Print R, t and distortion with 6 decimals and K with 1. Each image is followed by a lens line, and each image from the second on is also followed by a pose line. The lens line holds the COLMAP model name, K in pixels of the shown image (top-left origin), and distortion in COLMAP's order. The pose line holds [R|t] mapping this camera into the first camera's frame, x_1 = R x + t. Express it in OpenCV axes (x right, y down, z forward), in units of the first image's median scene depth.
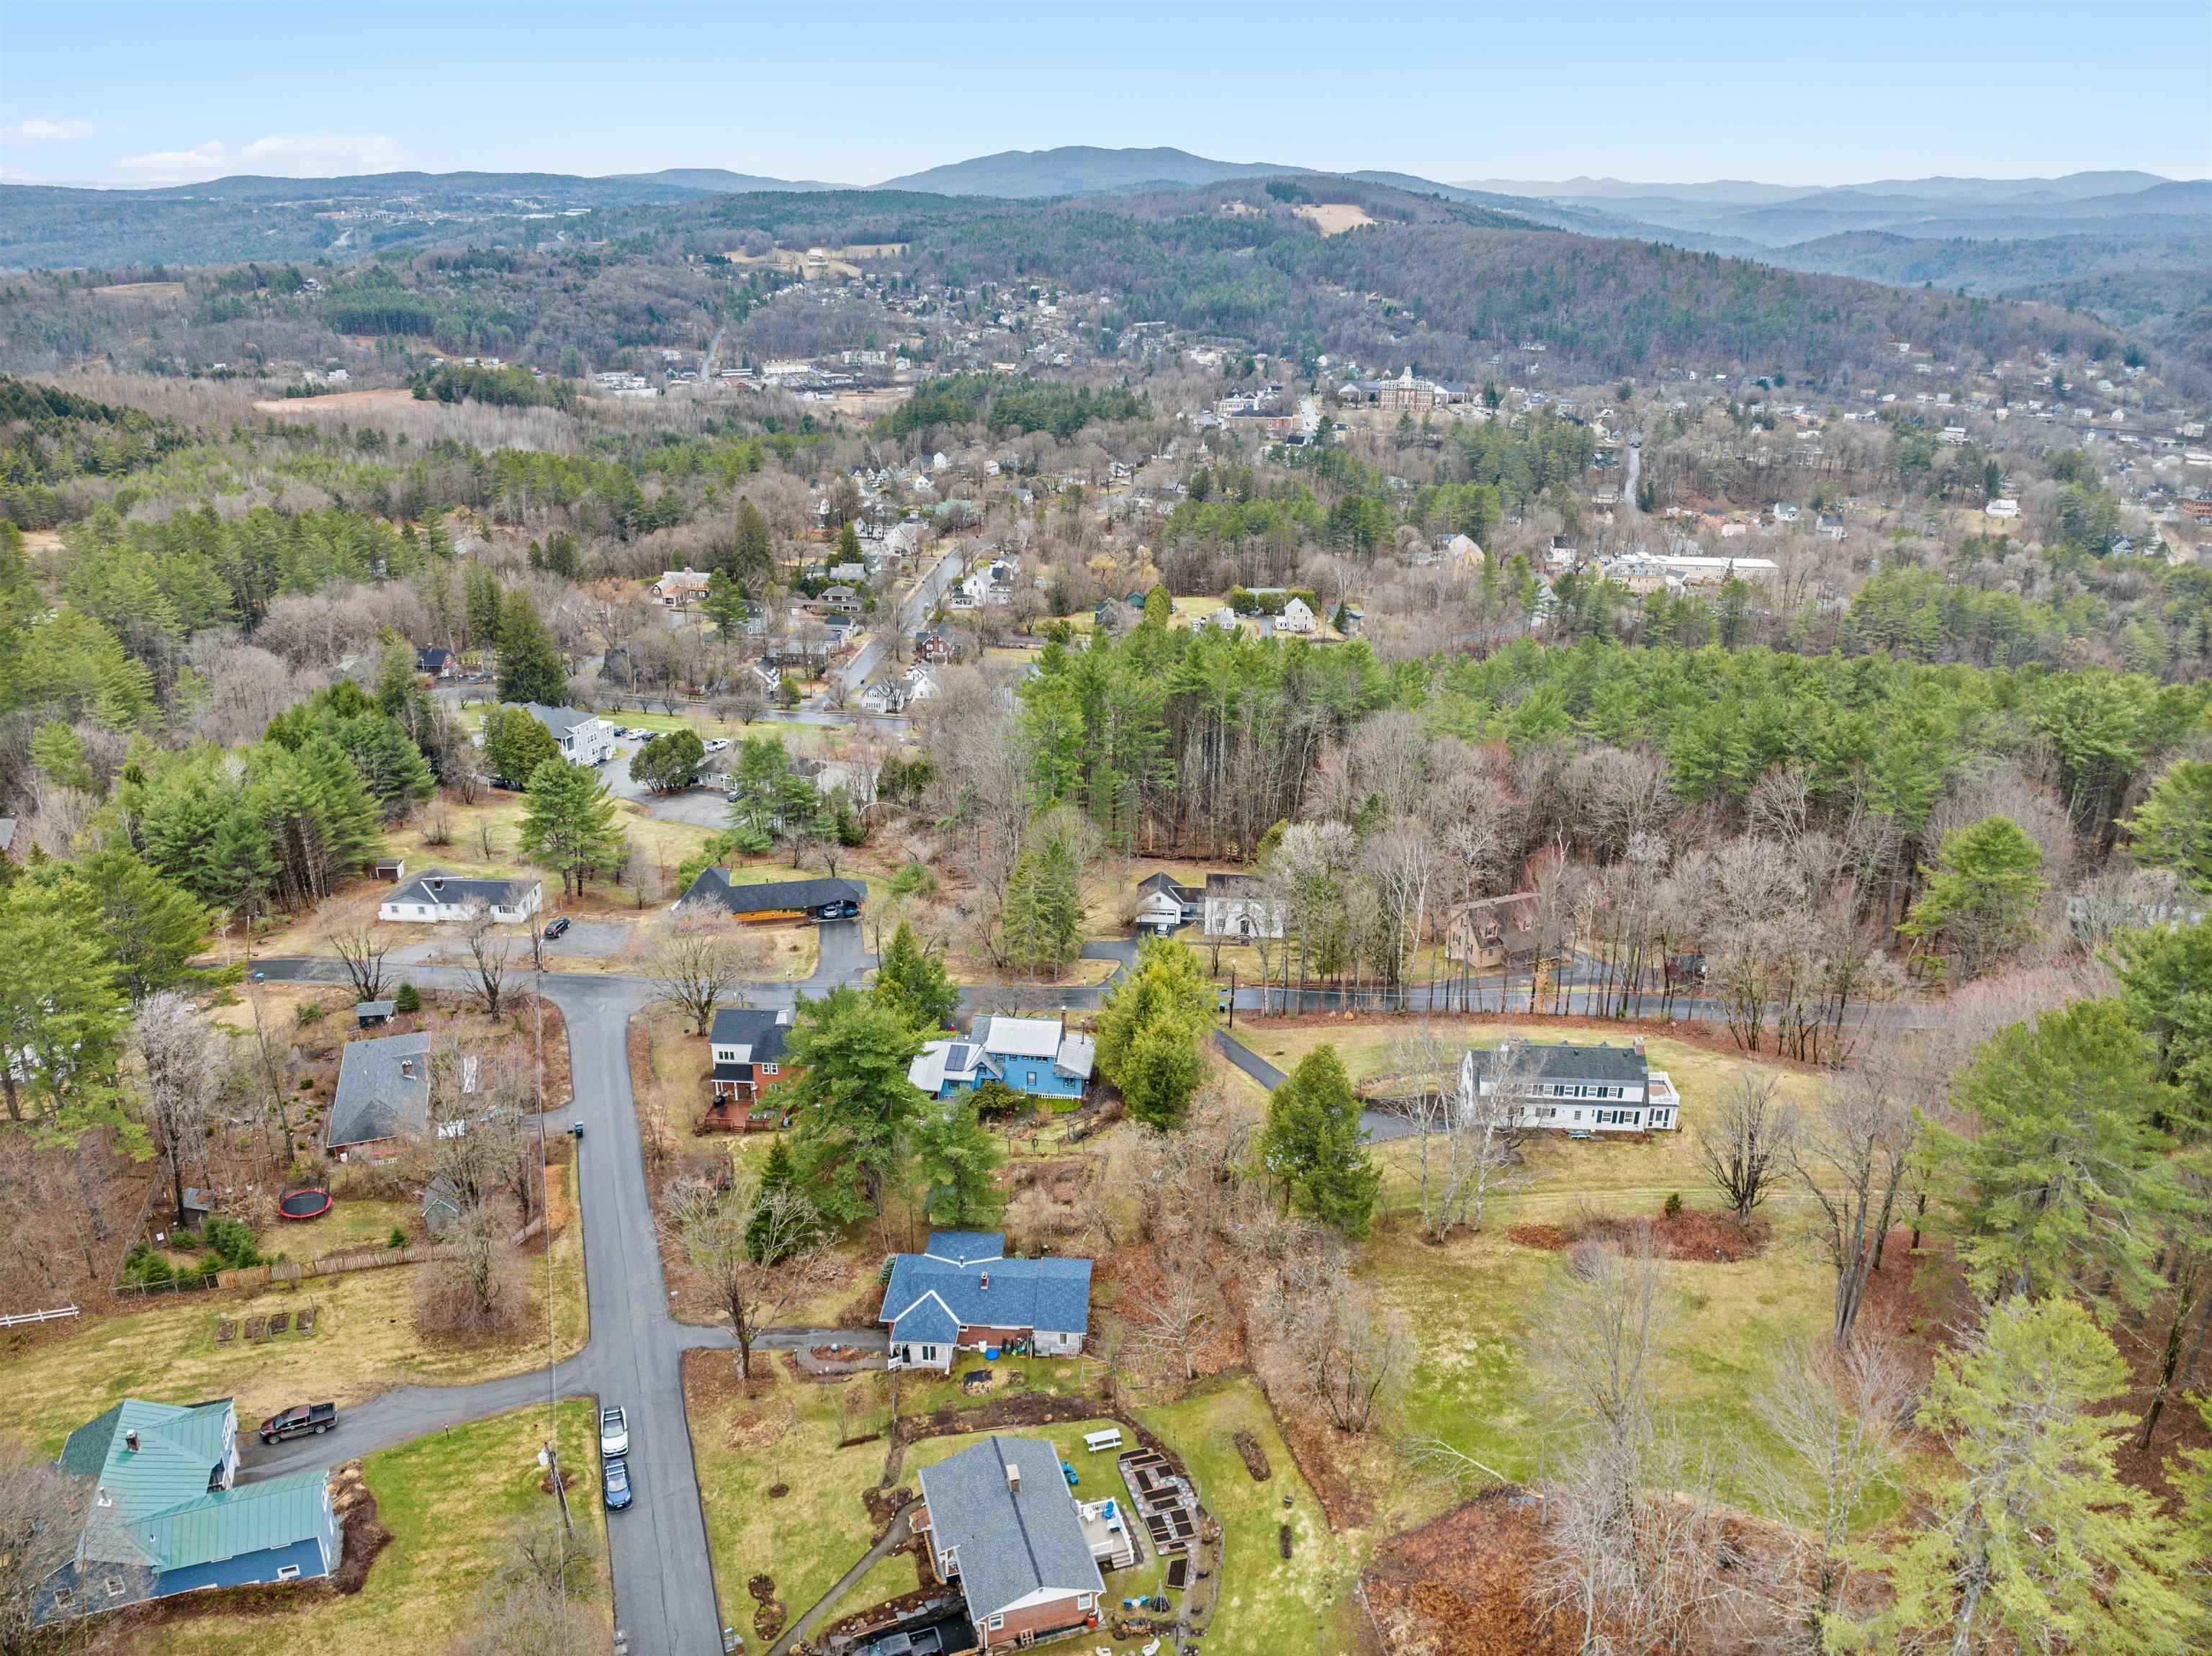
lens RADIAL K [[1560.7, 0, 1104.7], [0, 1560.7, 818.1], [0, 0, 1]] dist [-0.037962, 0.002452]
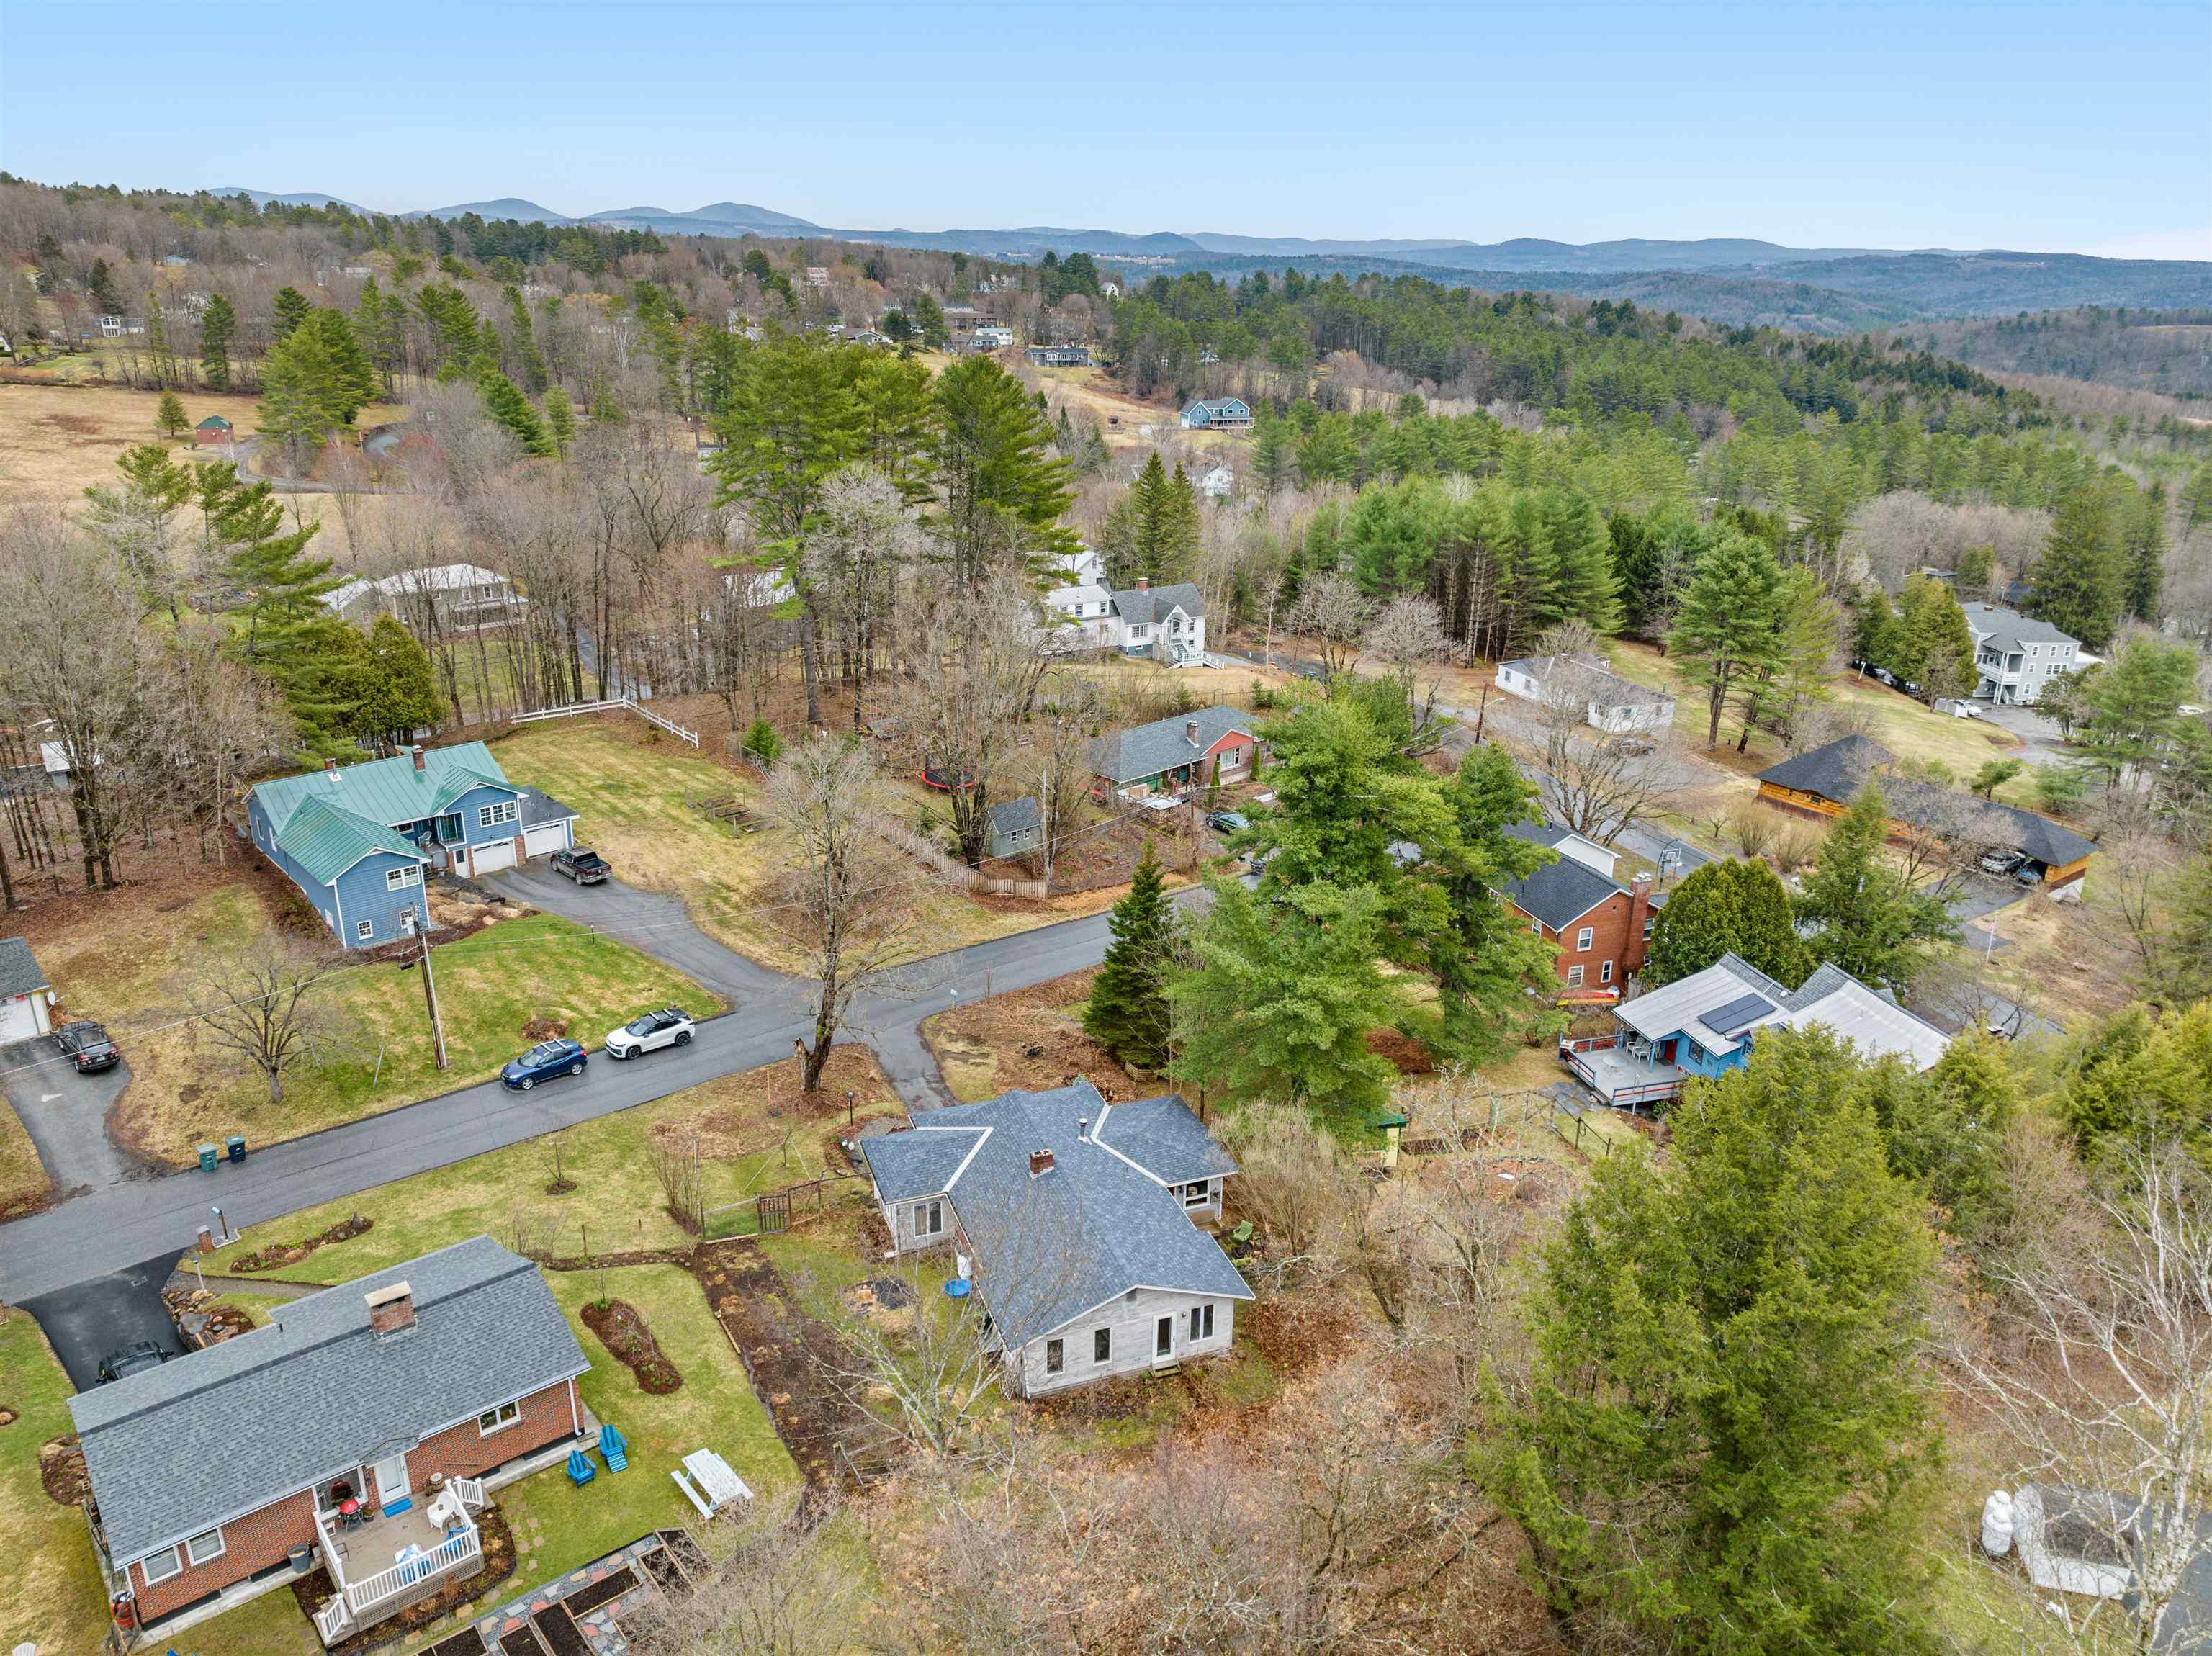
lens RADIAL K [[1560.7, 0, 1104.7], [0, 1560.7, 818.1], [0, 0, 1]] dist [-0.037962, 0.002452]
pose [[0.394989, 0.303019, -0.867273, 0.328559], [-0.345853, 0.923632, 0.165196, 0.113476], [0.851099, 0.234698, 0.469624, 0.783653]]
